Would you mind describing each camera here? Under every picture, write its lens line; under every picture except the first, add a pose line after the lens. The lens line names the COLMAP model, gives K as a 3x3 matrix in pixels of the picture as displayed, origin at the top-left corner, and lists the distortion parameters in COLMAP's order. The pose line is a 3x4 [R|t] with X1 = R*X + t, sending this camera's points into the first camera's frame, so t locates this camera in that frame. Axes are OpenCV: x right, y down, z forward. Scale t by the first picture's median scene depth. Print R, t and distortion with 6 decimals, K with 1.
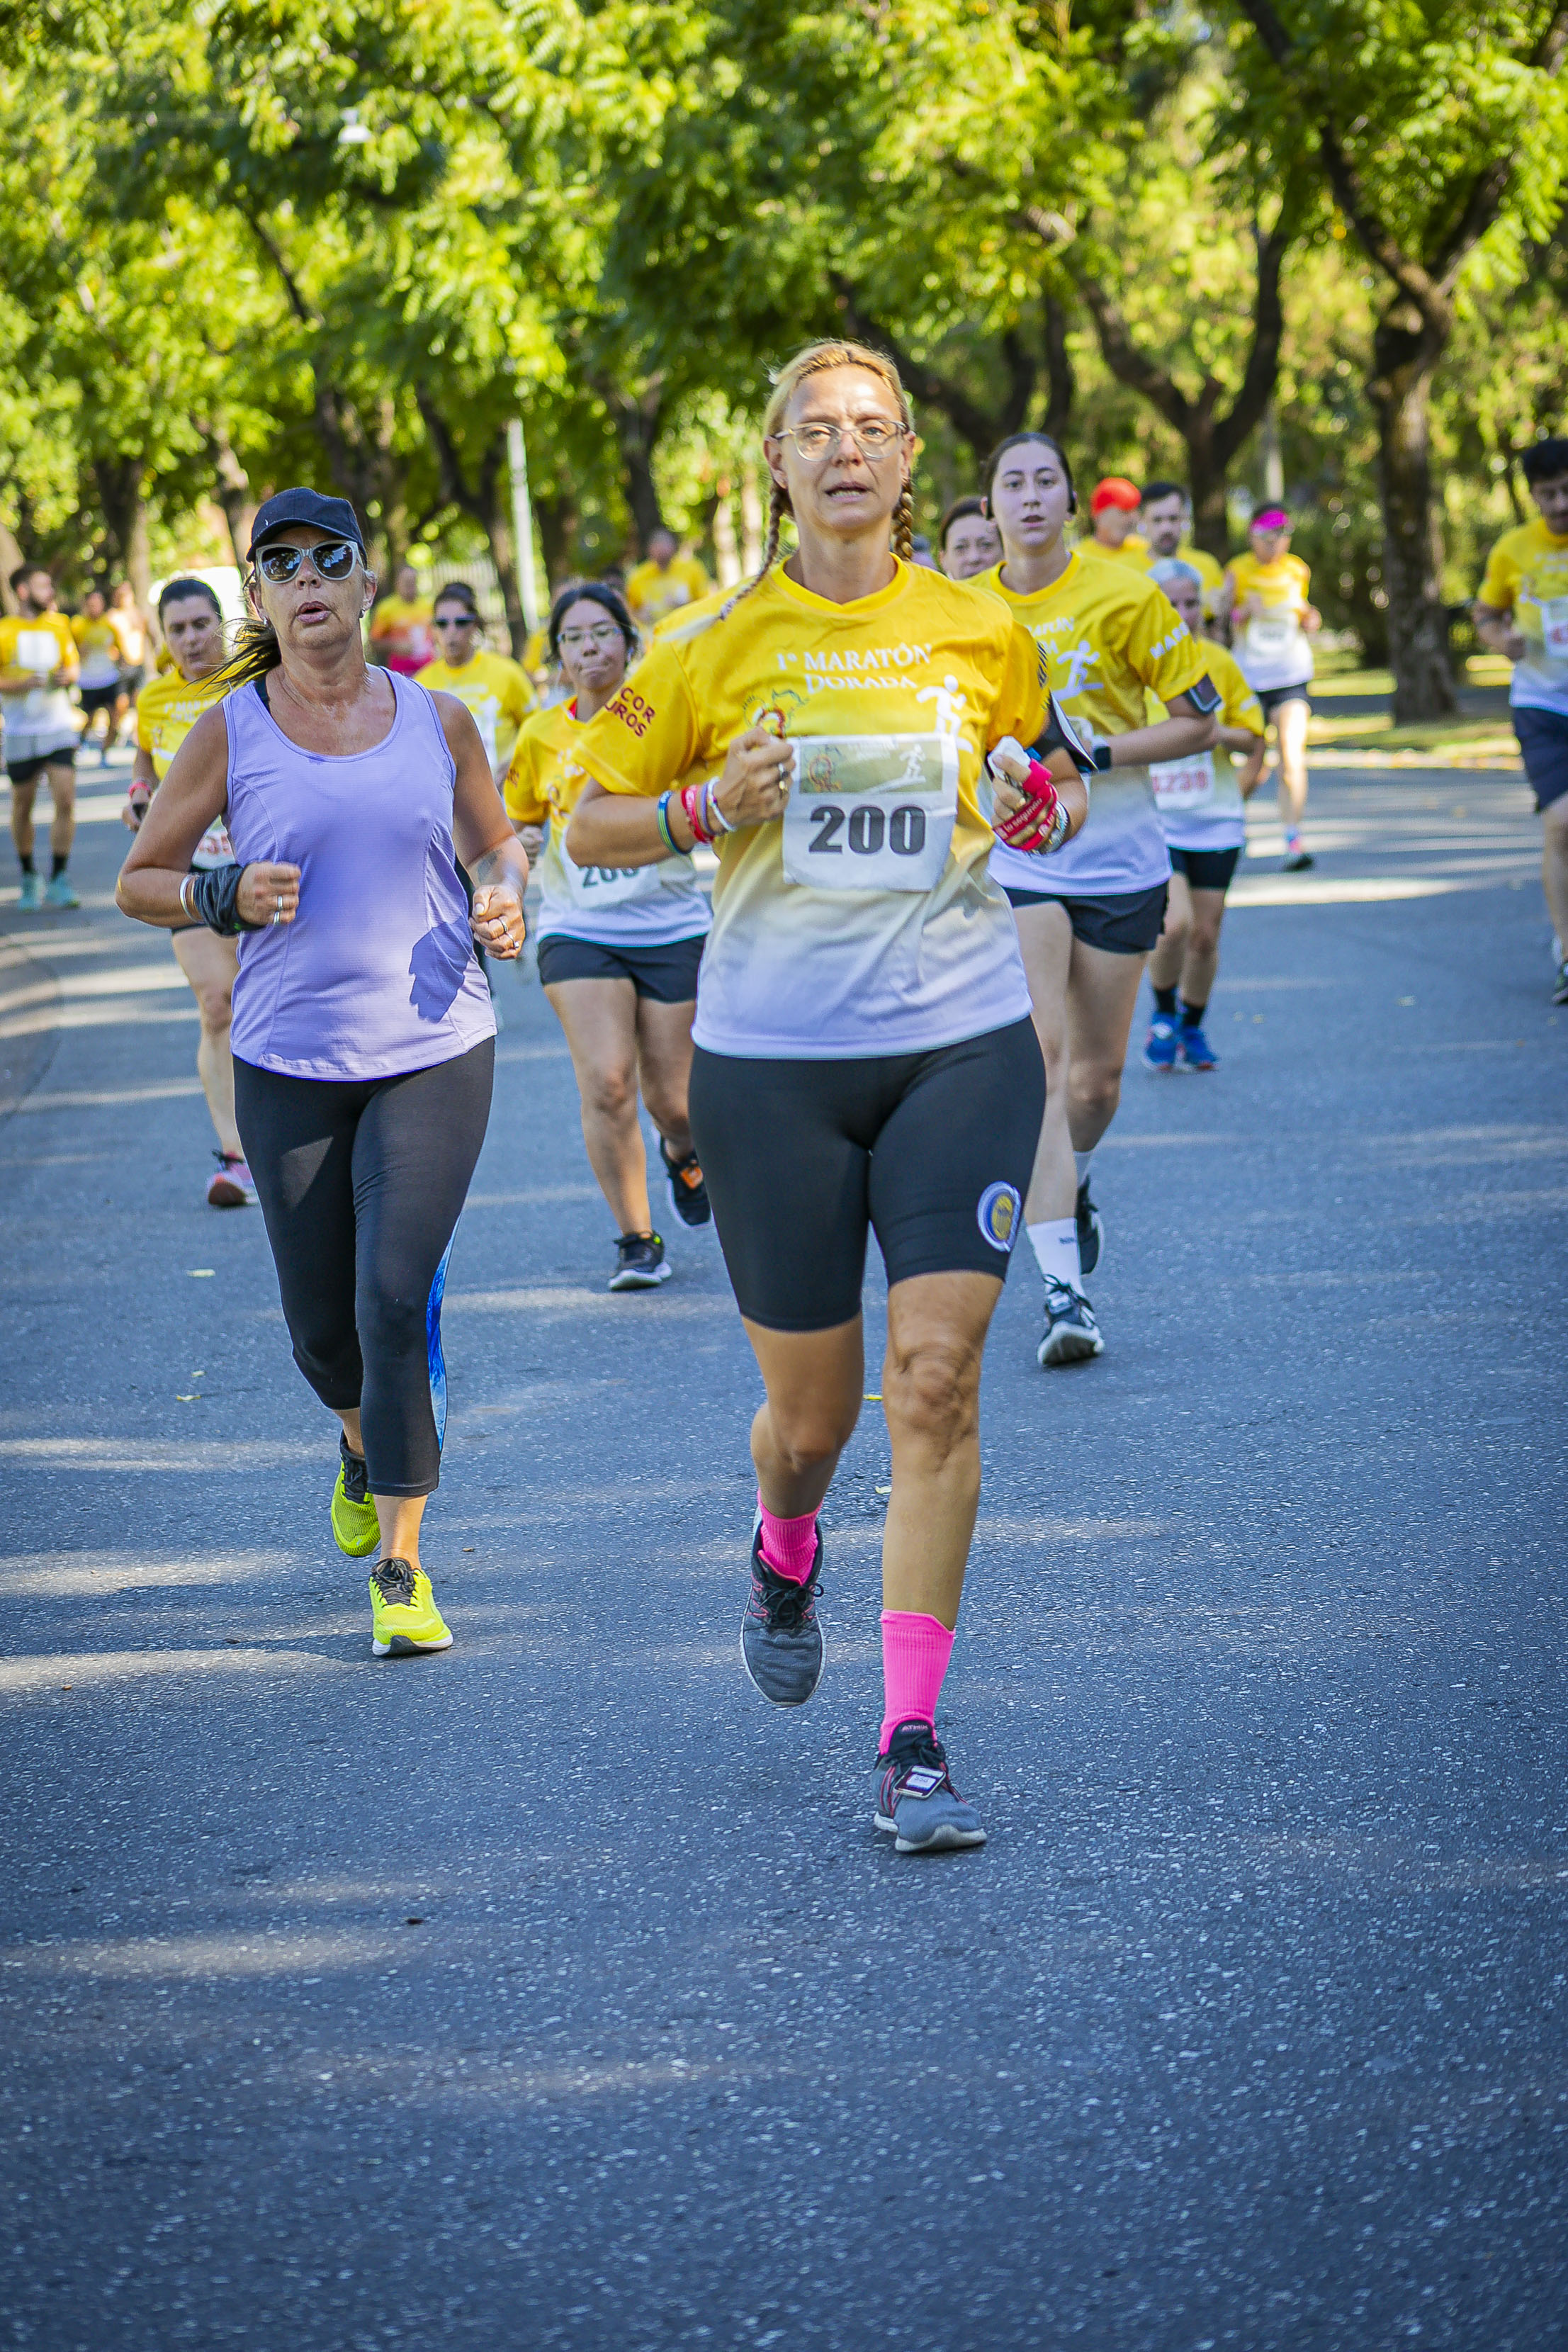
lens RADIAL K [[6565.5, 0, 784.0], [0, 6565.5, 1176.0], [0, 0, 1]] dist [0.262441, 0.600375]
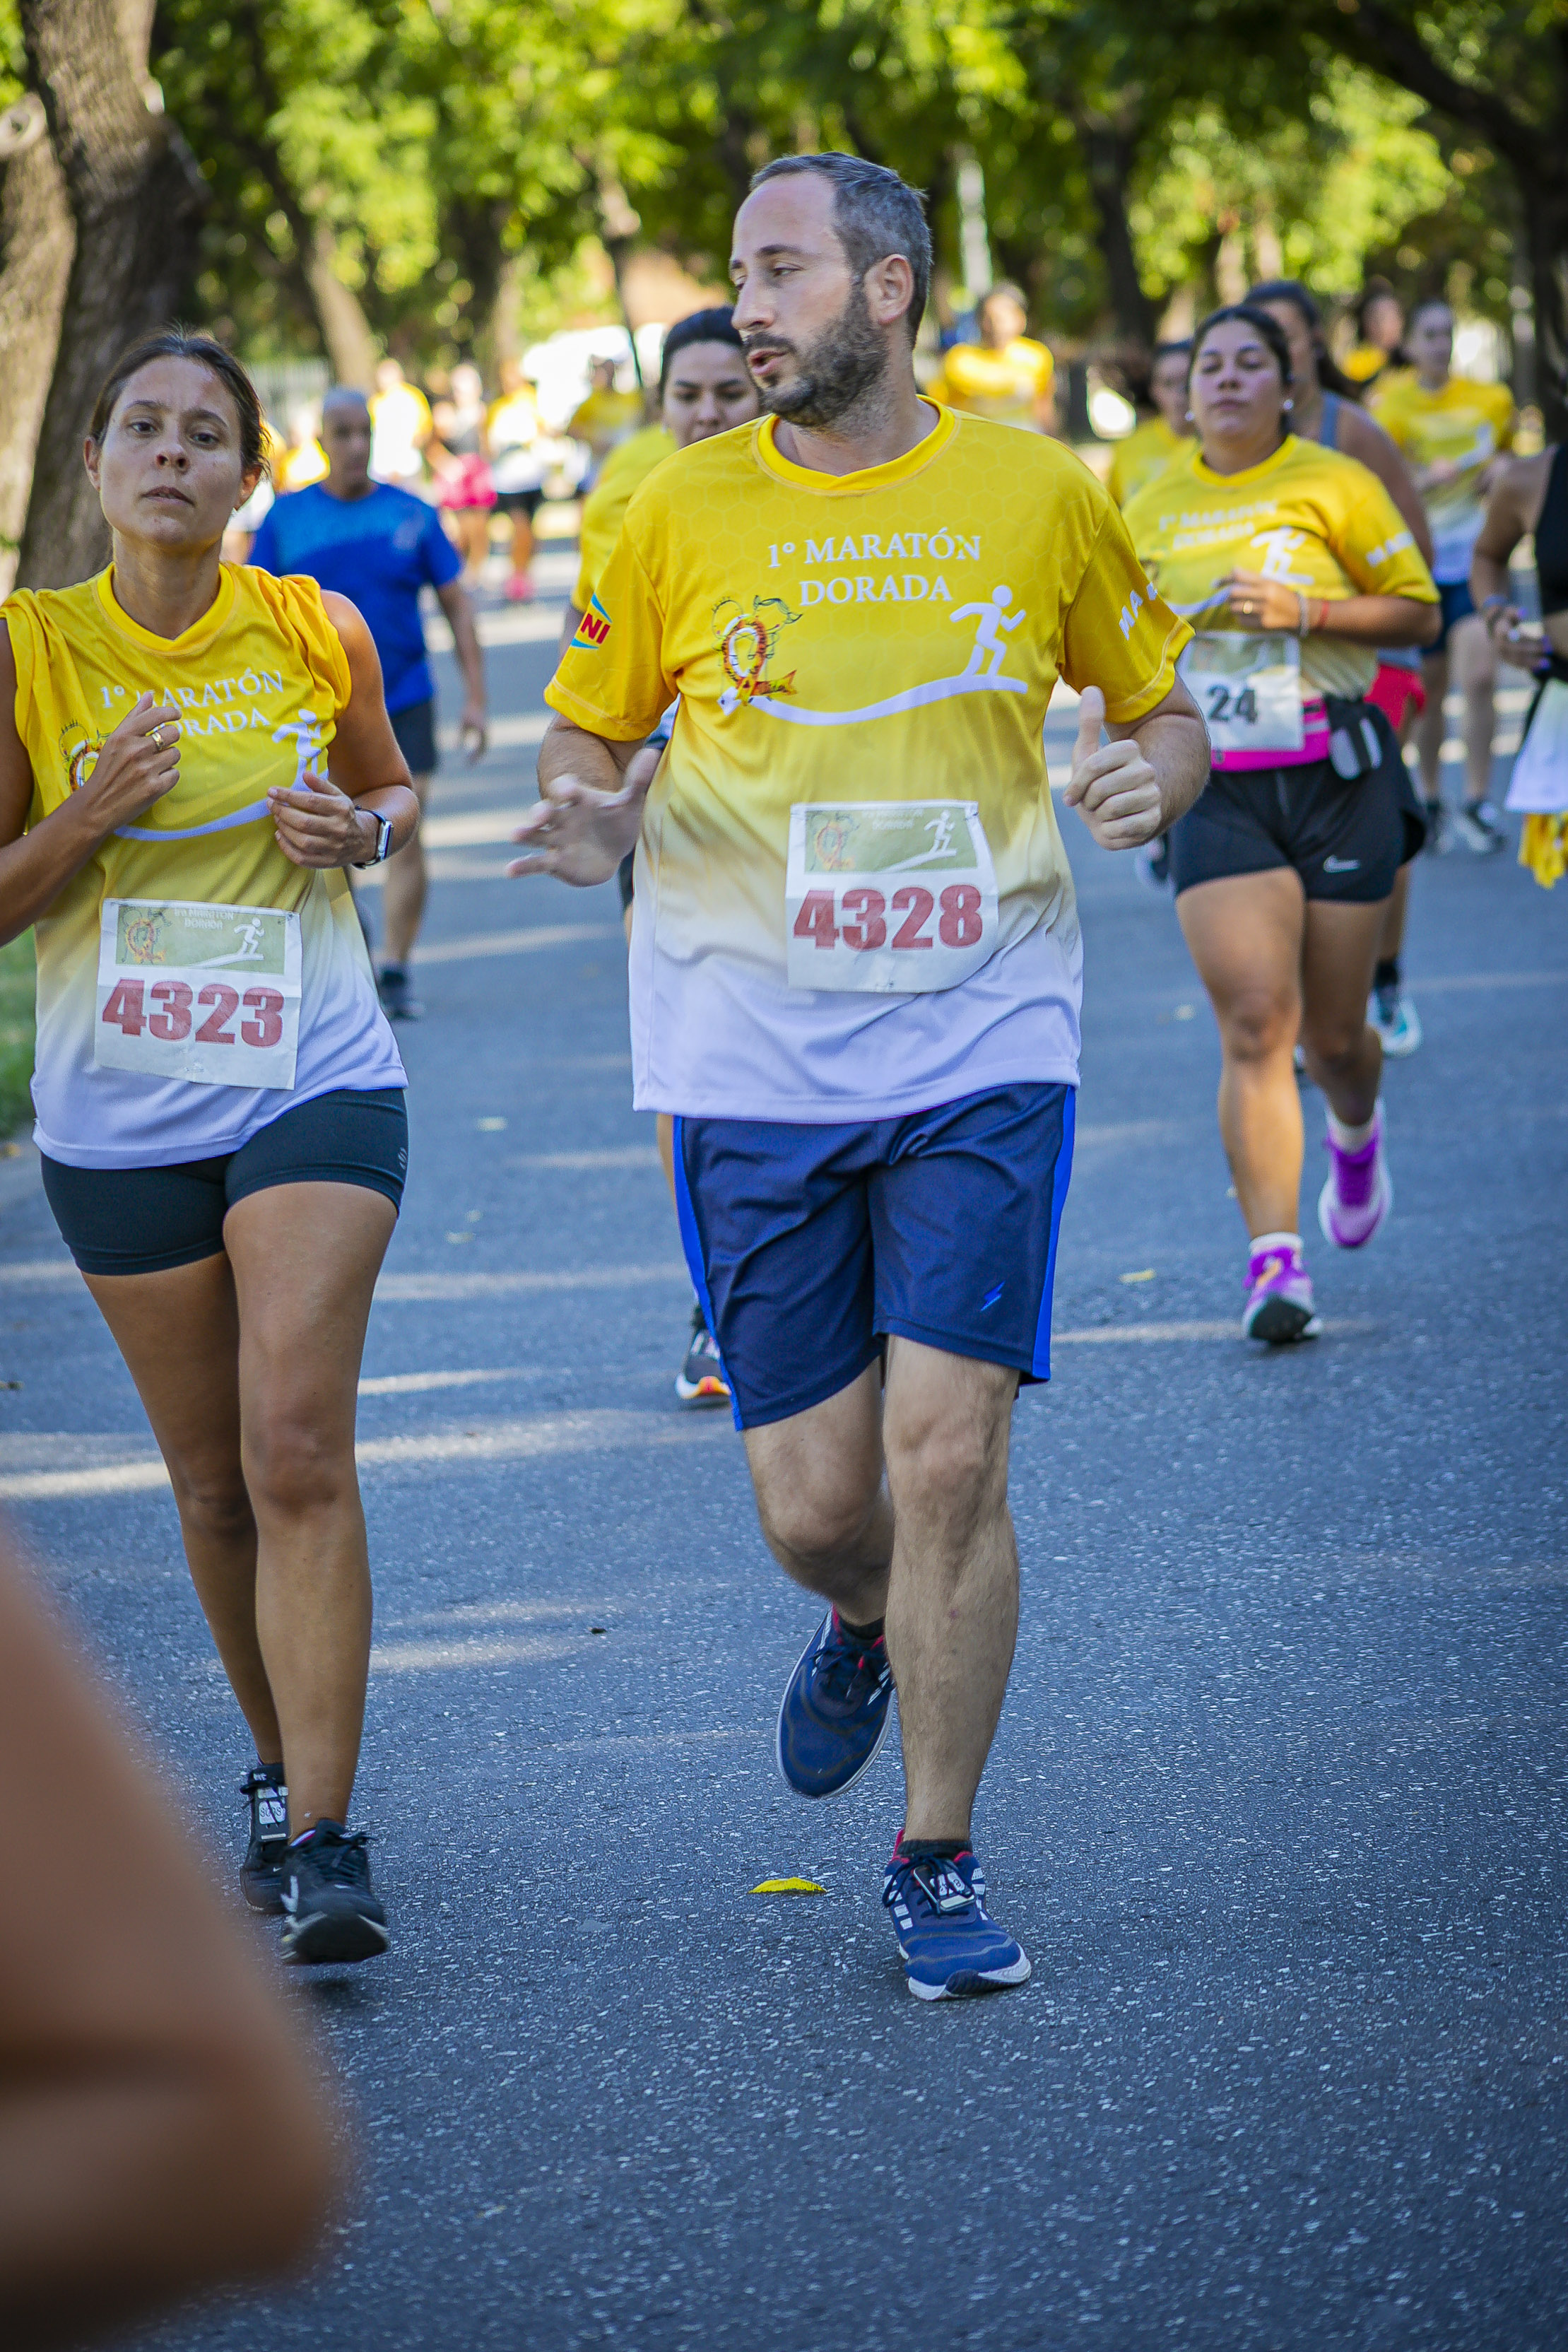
lens RADIAL K [[8749.5, 0, 784.0], [0, 8749.5, 1176.0], [0, 0, 1]] dist [0.403445, 8.517632]
pose [[0.997445, -0.002787, -0.071388, 0.076615], [0.003287, 0.999971, 0.006888, 0.024609], [0.071367, -0.007105, 0.997425, -0.446917]]
